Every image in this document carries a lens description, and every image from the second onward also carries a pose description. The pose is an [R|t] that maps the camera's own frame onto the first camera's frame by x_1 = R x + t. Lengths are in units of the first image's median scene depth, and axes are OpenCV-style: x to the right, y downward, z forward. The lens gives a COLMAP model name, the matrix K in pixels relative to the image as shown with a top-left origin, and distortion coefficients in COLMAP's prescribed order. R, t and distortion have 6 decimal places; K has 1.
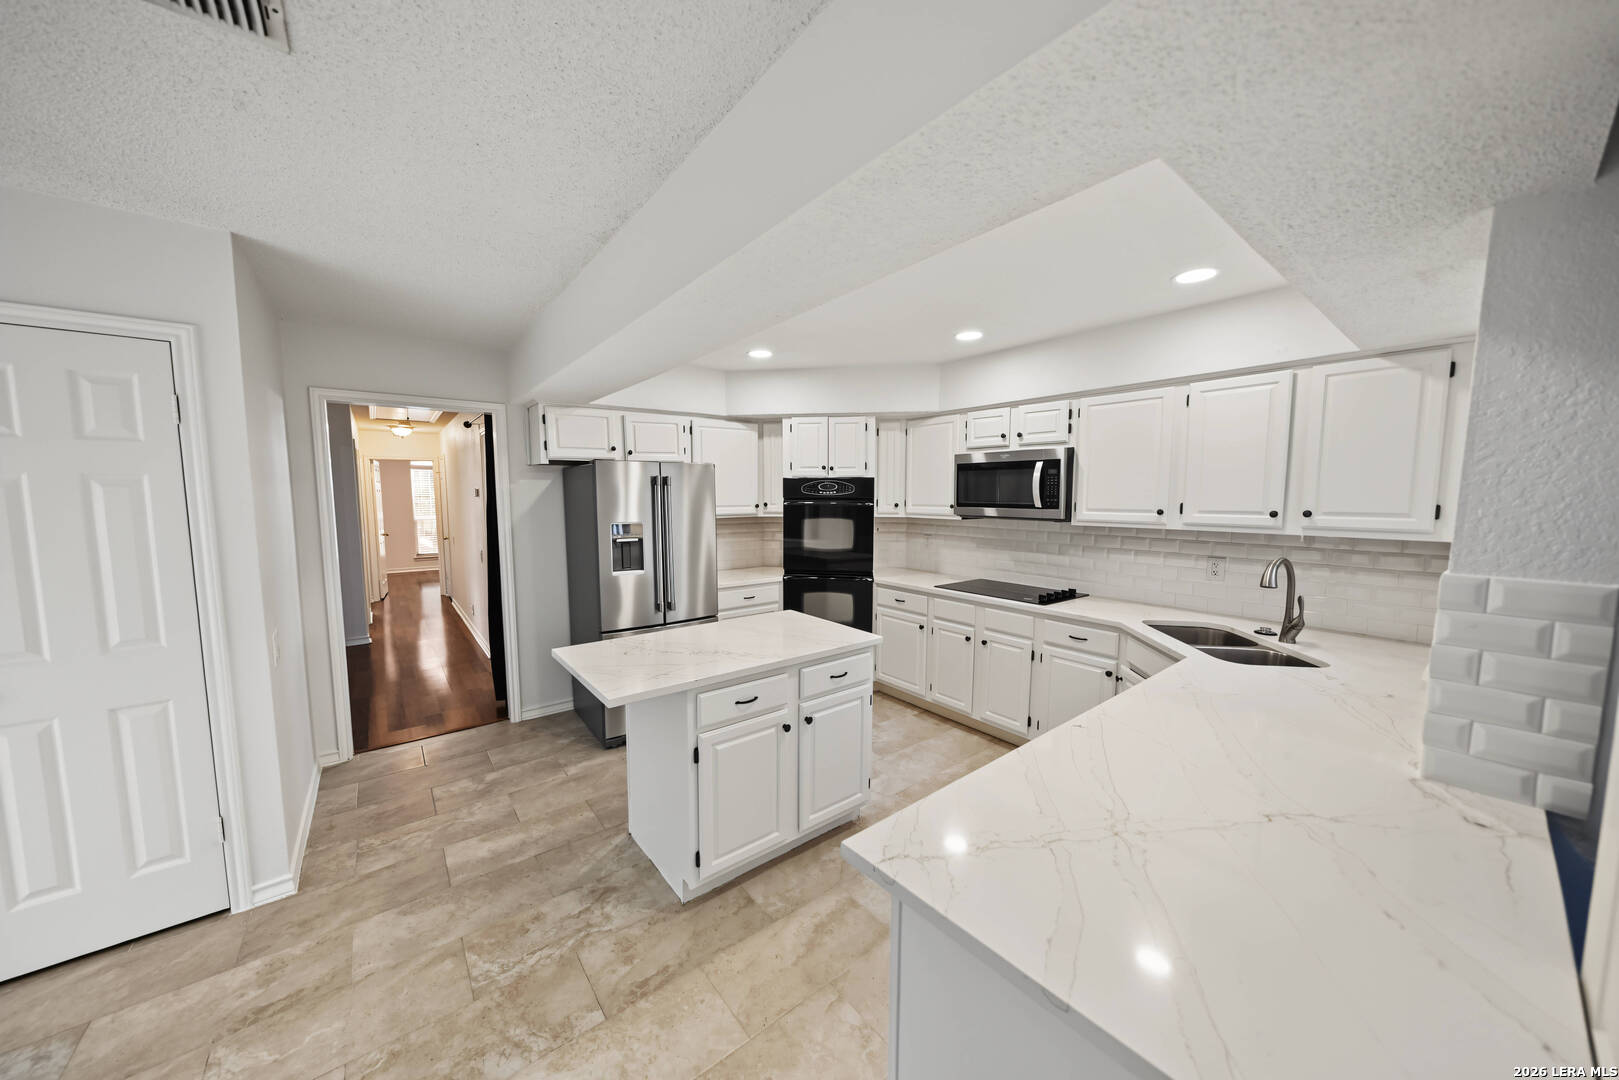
lens RADIAL K [[547.1, 0, 806.2], [0, 547.1, 545.0], [0, 0, 1]] dist [-0.001001, 0.000014]
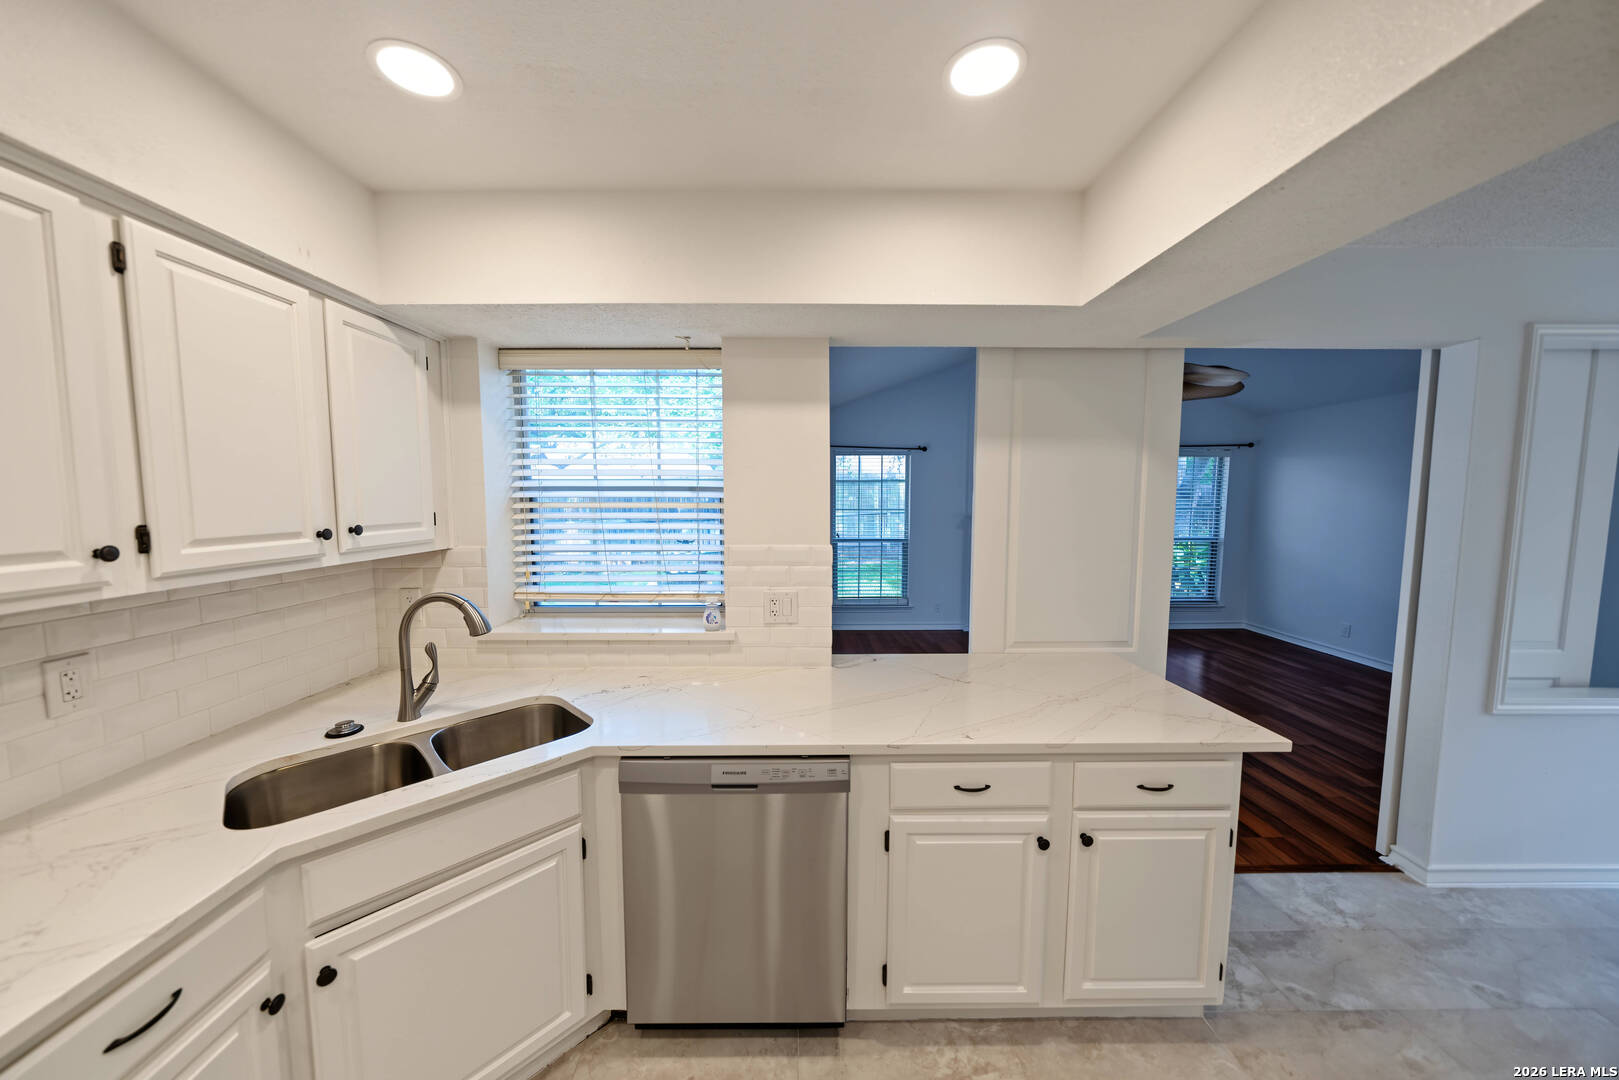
lens RADIAL K [[548.4, 0, 797.2], [0, 548.4, 542.7], [0, 0, 1]] dist [-0.002728, -0.000186]
pose [[-0.785642, -0.053440, 0.616369, 0.059339], [0.056358, 0.985939, 0.157317, -0.074251], [-0.616109, 0.158332, -0.771584, 0.756603]]
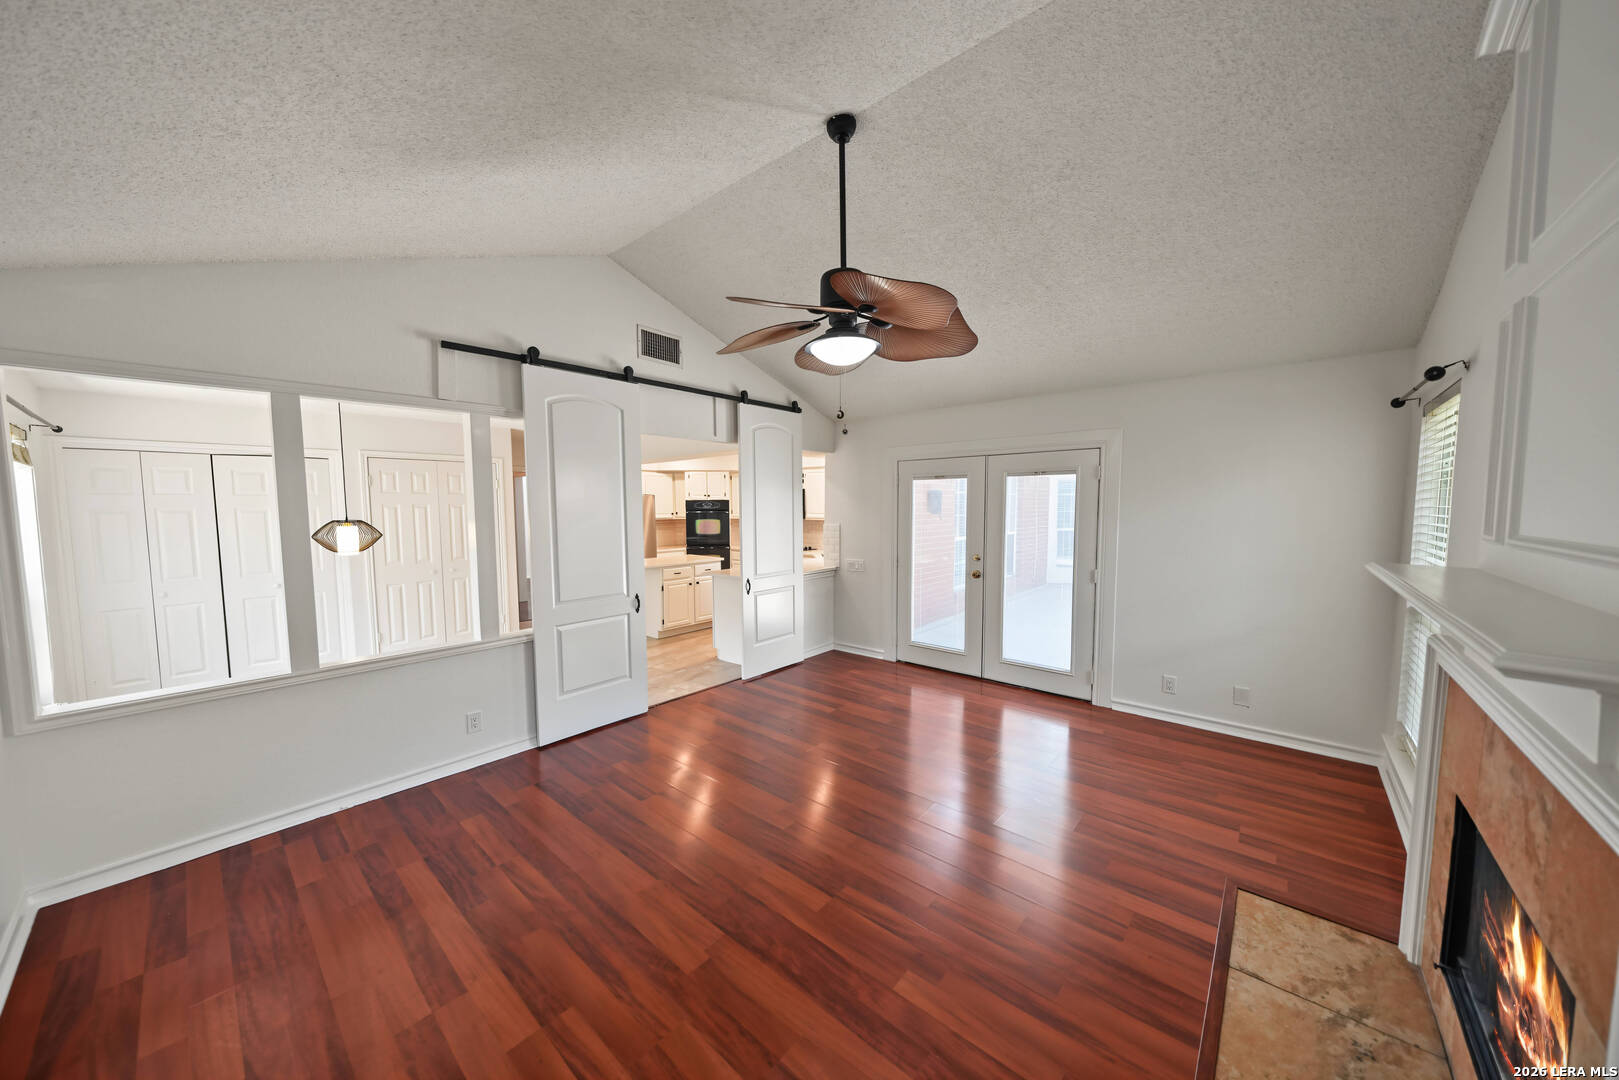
lens RADIAL K [[548.4, 0, 797.2], [0, 548.4, 542.7], [0, 0, 1]] dist [-0.002728, -0.000186]
pose [[0.984926, -0.018708, 0.171959, 0.016231], [0.023155, 0.999446, -0.023892, 0.107494], [-0.171417, 0.027514, 0.984814, -1.229315]]
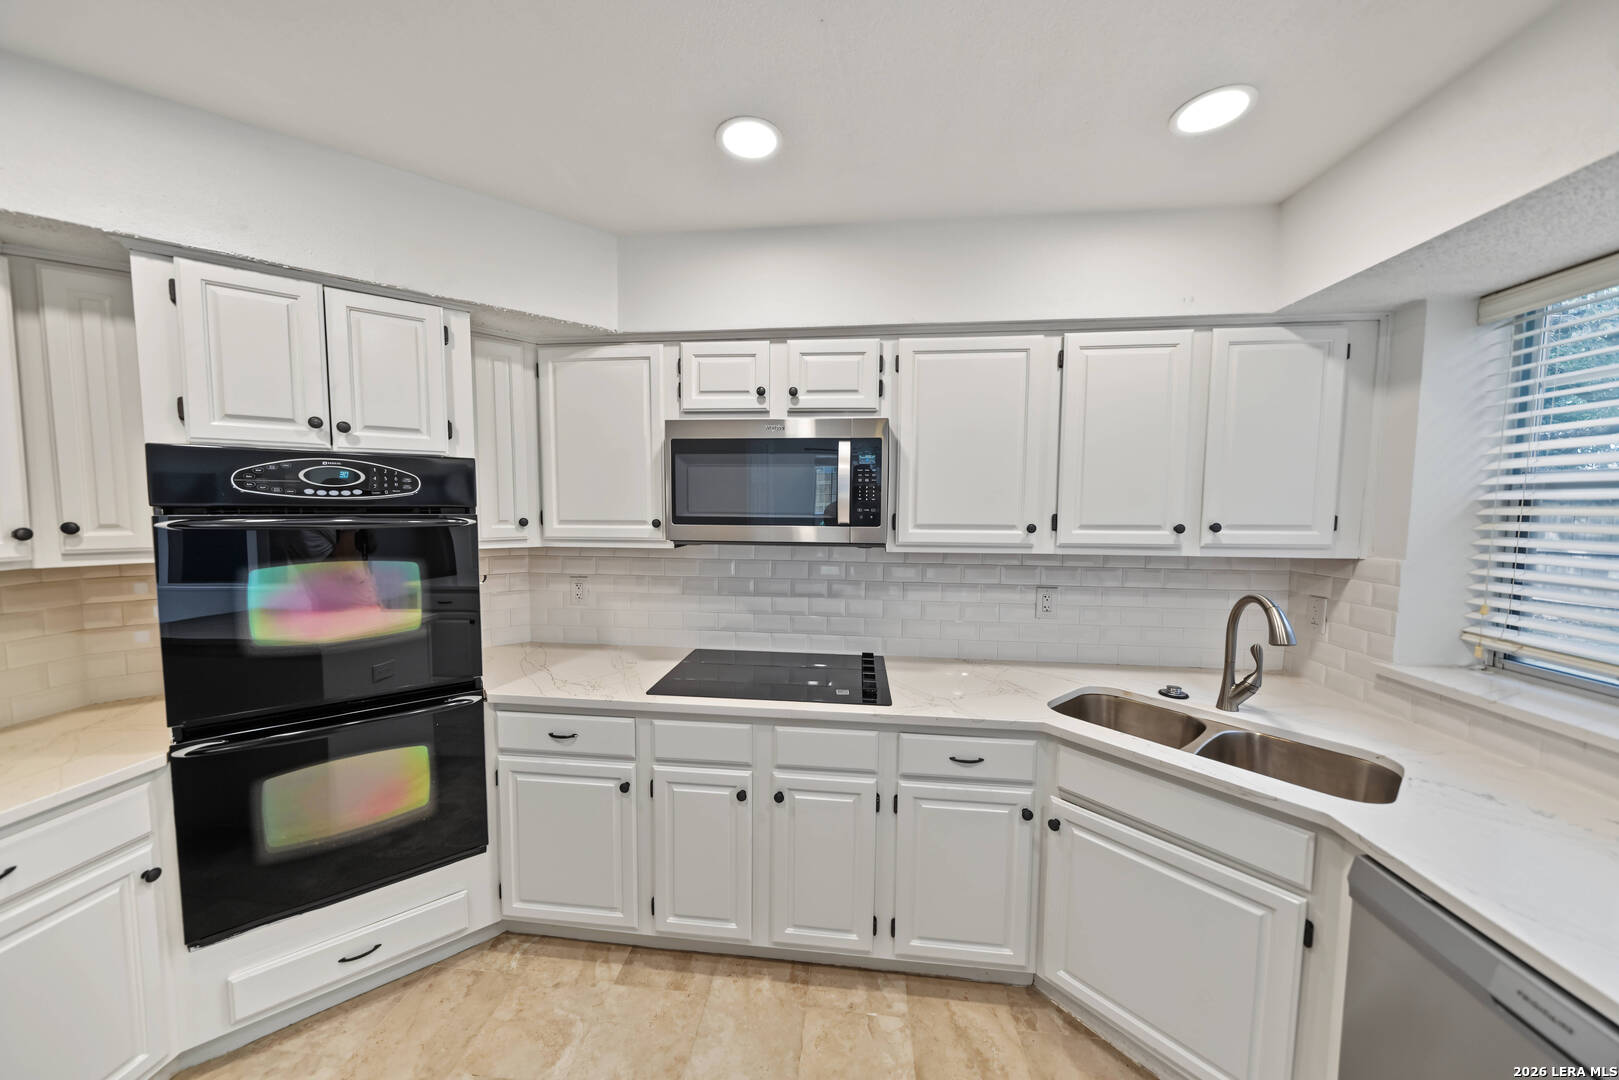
lens RADIAL K [[548.4, 0, 797.2], [0, 548.4, 542.7], [0, 0, 1]] dist [-0.002728, -0.000186]
pose [[0.701395, -0.047044, 0.711219, -0.005834], [0.061937, 0.998068, 0.004936, -0.048438], [-0.710077, 0.040589, 0.702953, 0.563559]]
